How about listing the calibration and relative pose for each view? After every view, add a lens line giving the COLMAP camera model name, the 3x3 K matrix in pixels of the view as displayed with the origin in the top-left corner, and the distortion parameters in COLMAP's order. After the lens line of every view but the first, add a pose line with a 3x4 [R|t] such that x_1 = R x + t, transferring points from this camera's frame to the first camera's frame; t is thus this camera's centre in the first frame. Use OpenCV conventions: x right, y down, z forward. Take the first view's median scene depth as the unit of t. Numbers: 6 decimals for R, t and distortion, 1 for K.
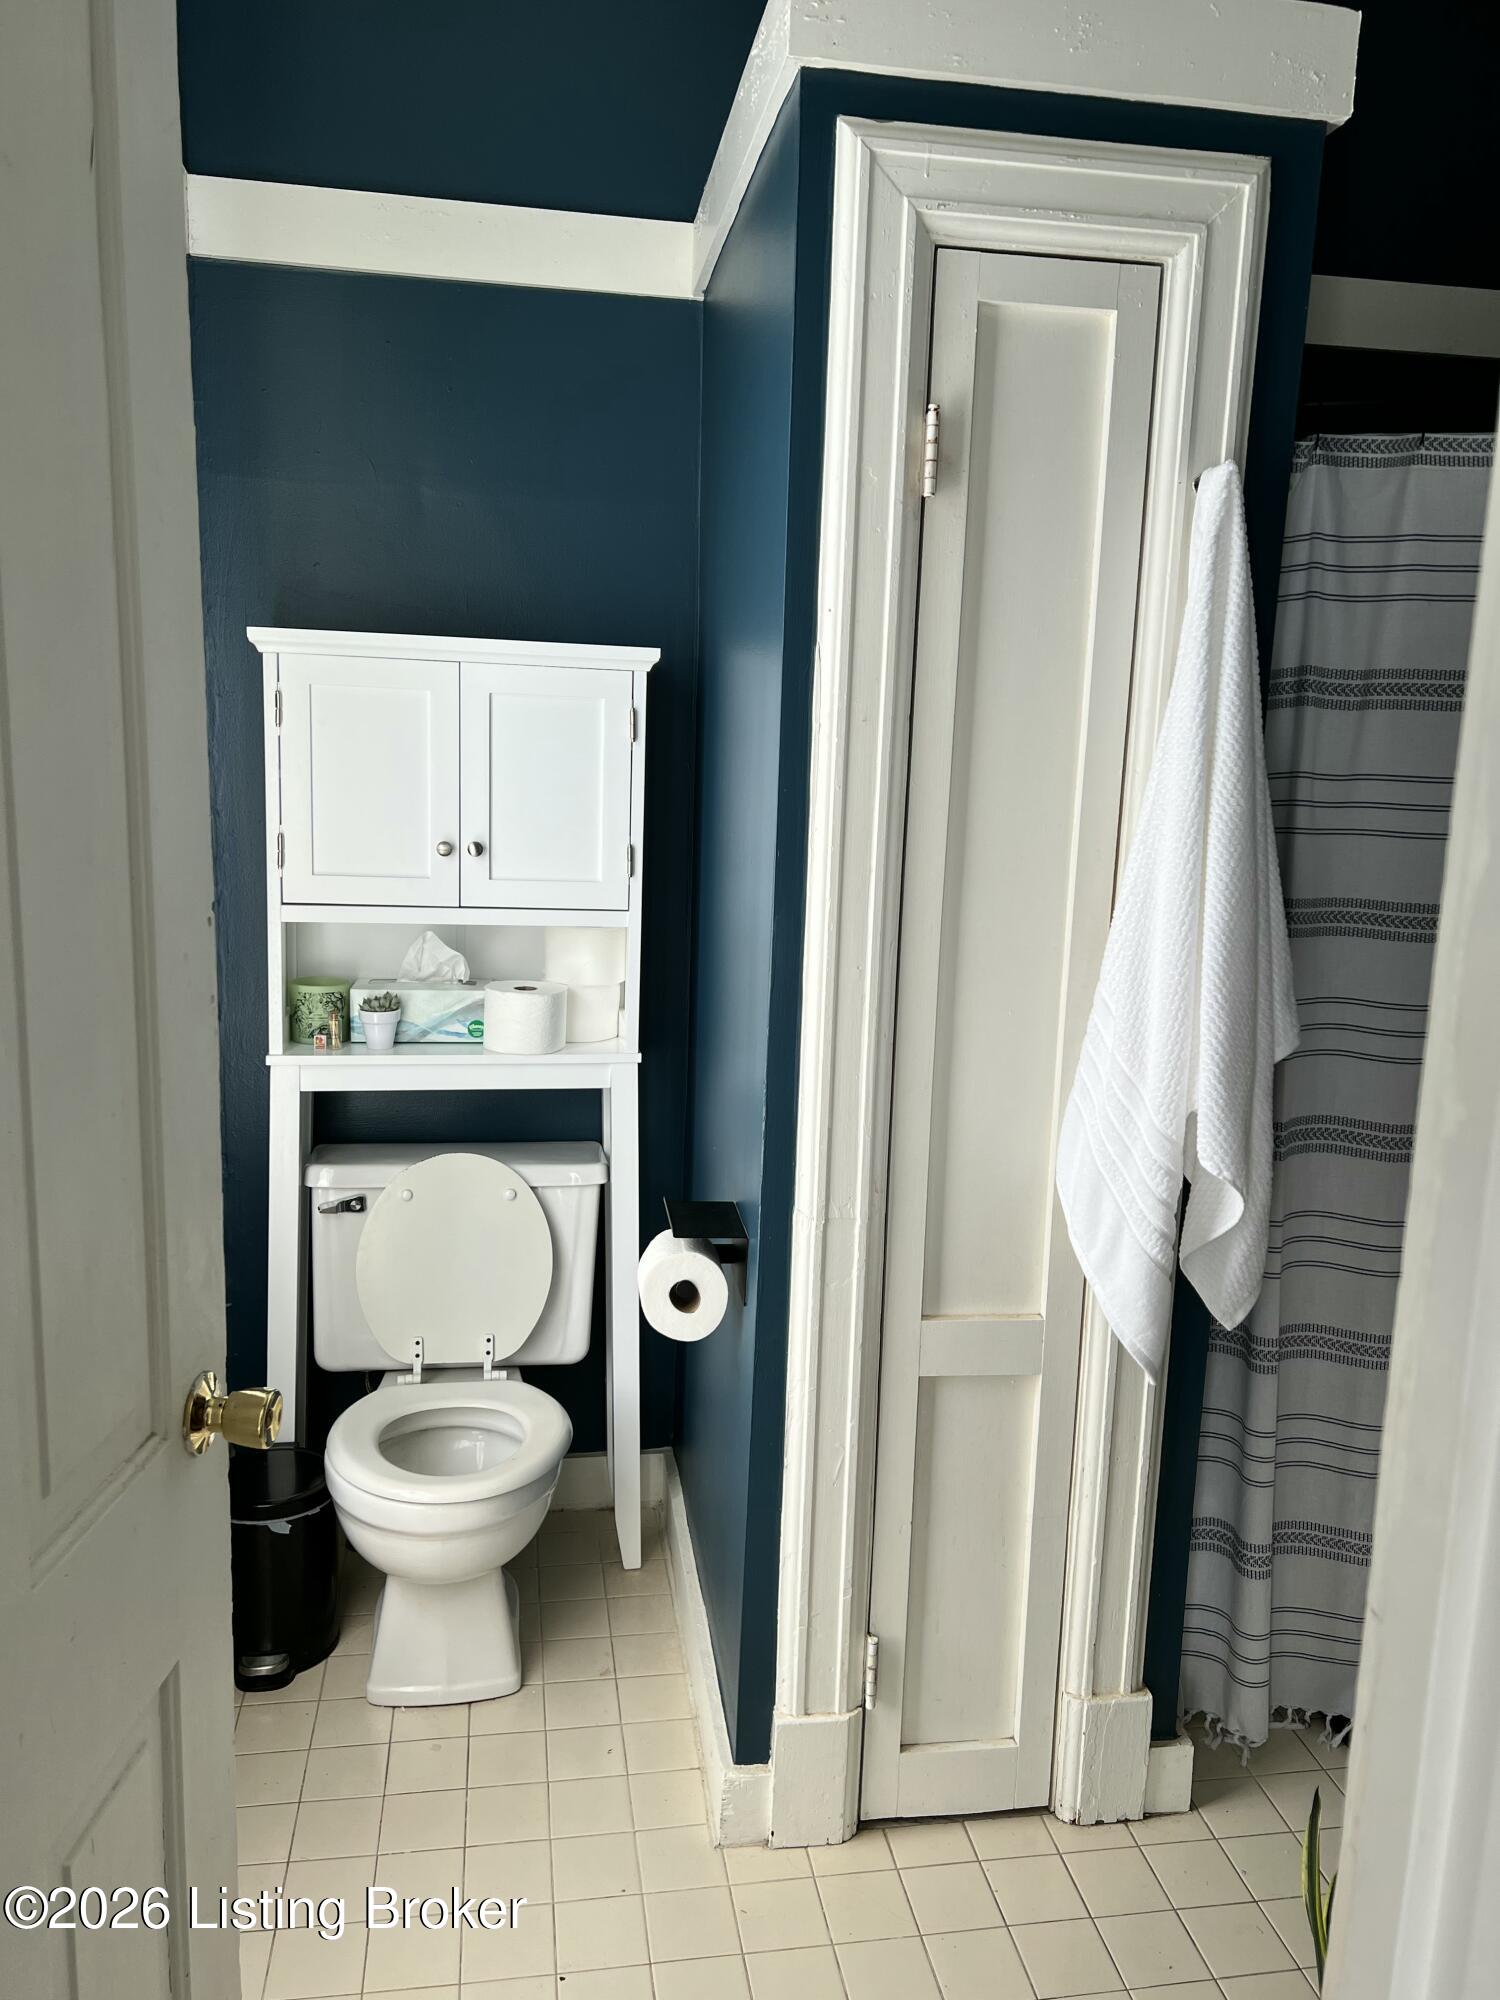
lens RADIAL K [[1507.8, 0, 747.2], [0, 1507.8, 994.2], [0, 0, 1]] dist [0.063758, -0.077748]
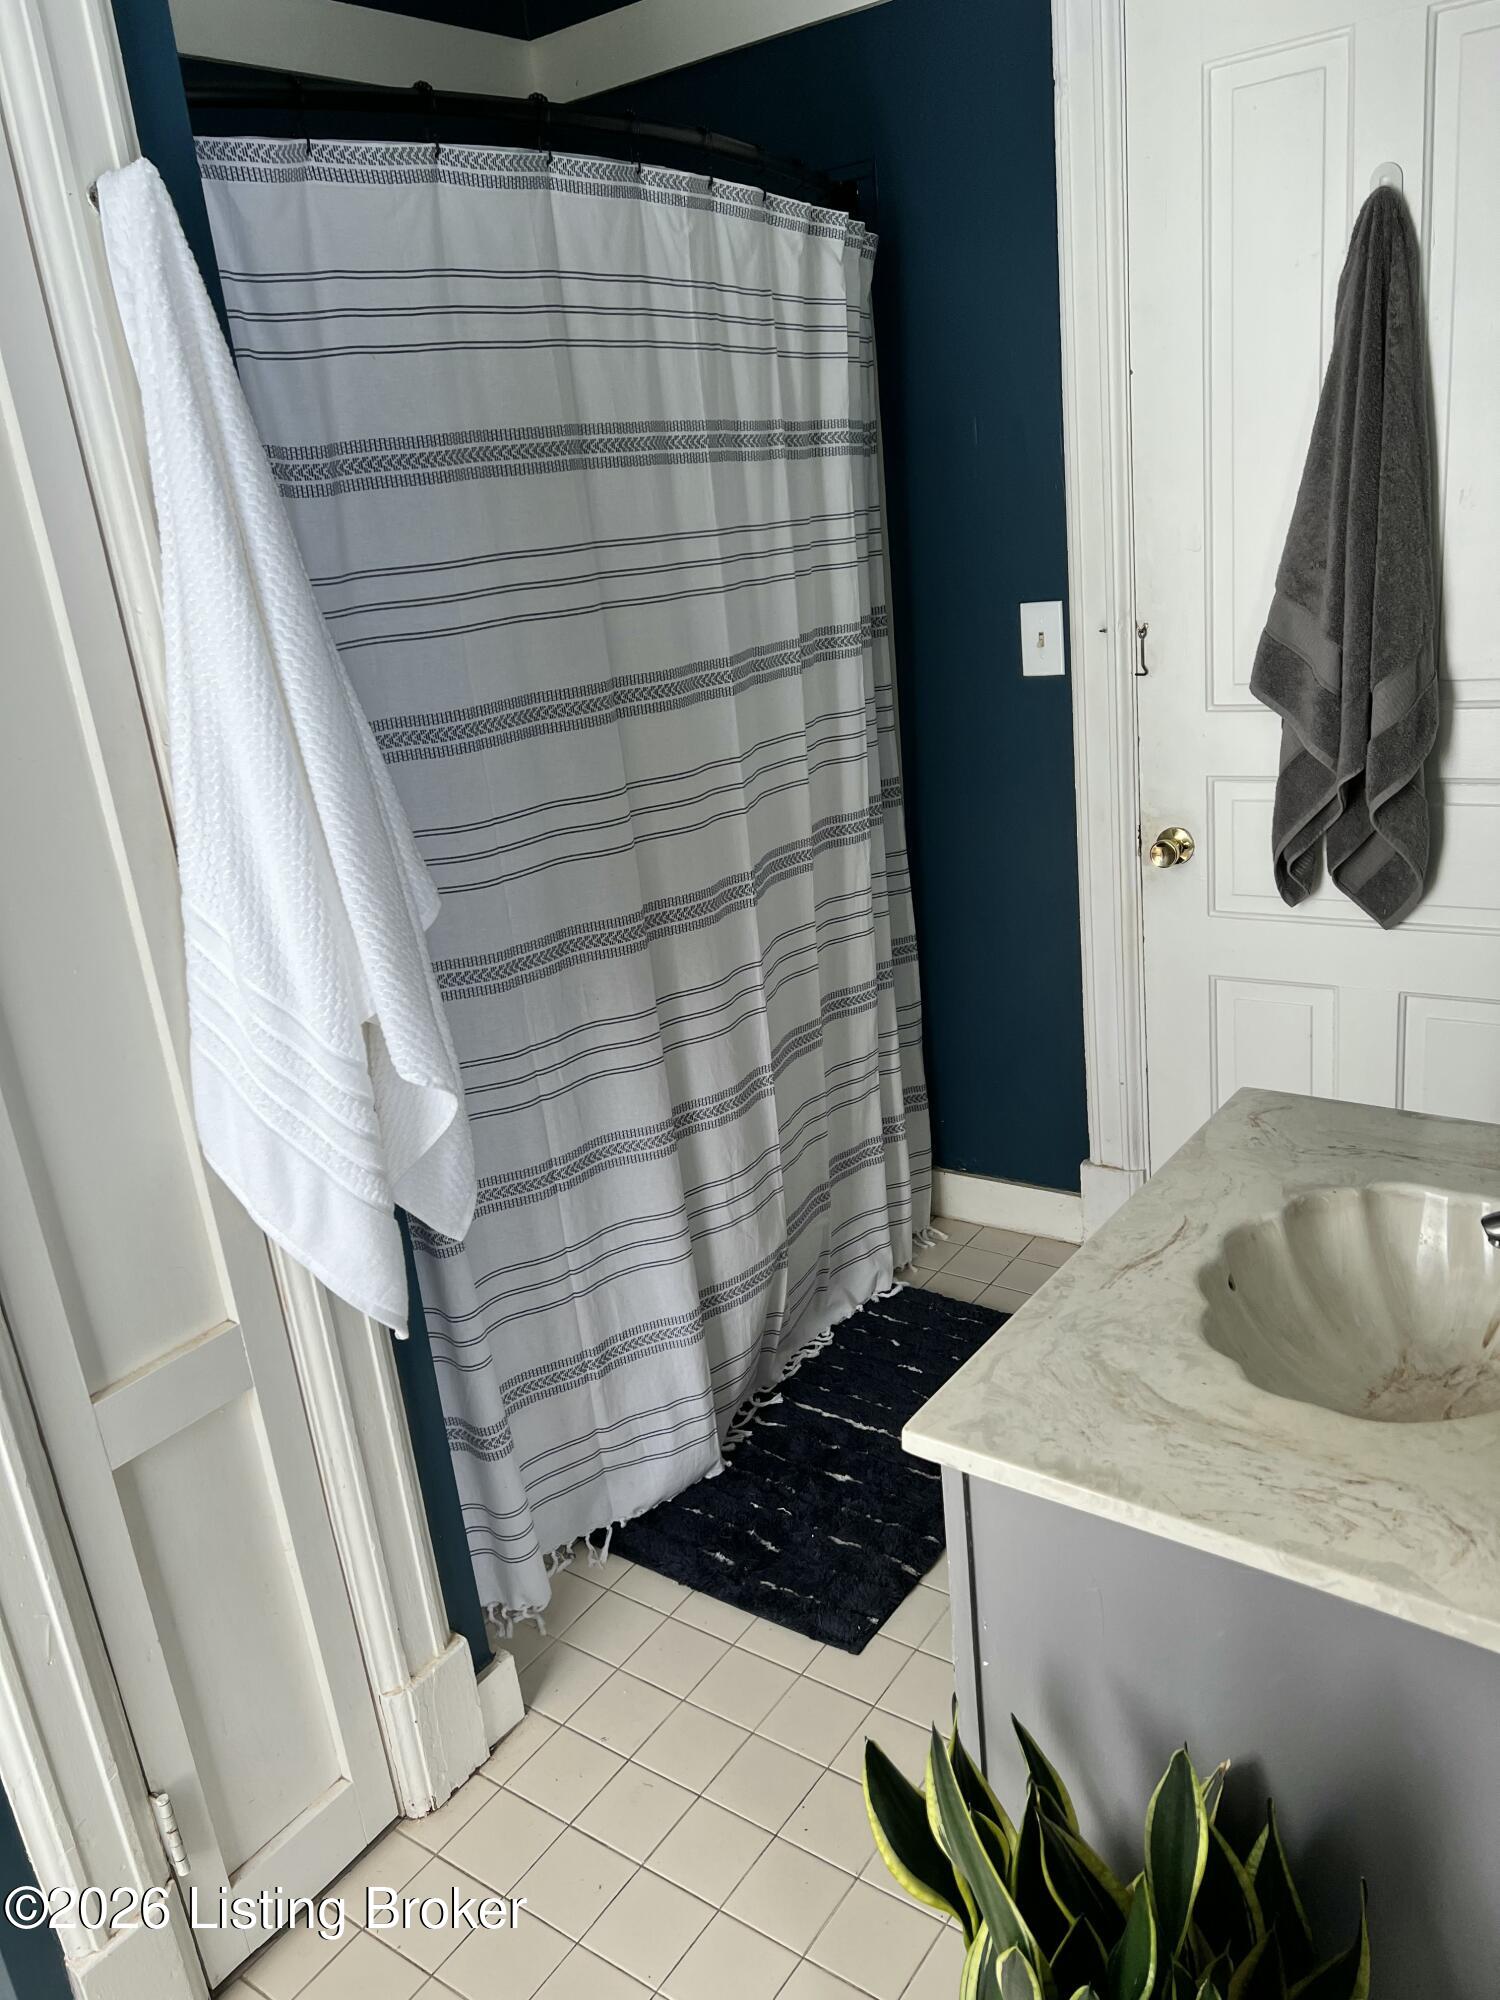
lens RADIAL K [[1507.8, 0, 749.3], [0, 1507.8, 1011.2], [0, 0, 1]] dist [0.063758, -0.077748]
pose [[0.682549, -0.333546, 0.650287, -0.083234], [0.235946, 0.942704, 0.235880, -0.063114], [-0.691705, -0.007567, 0.722140, 0.237834]]
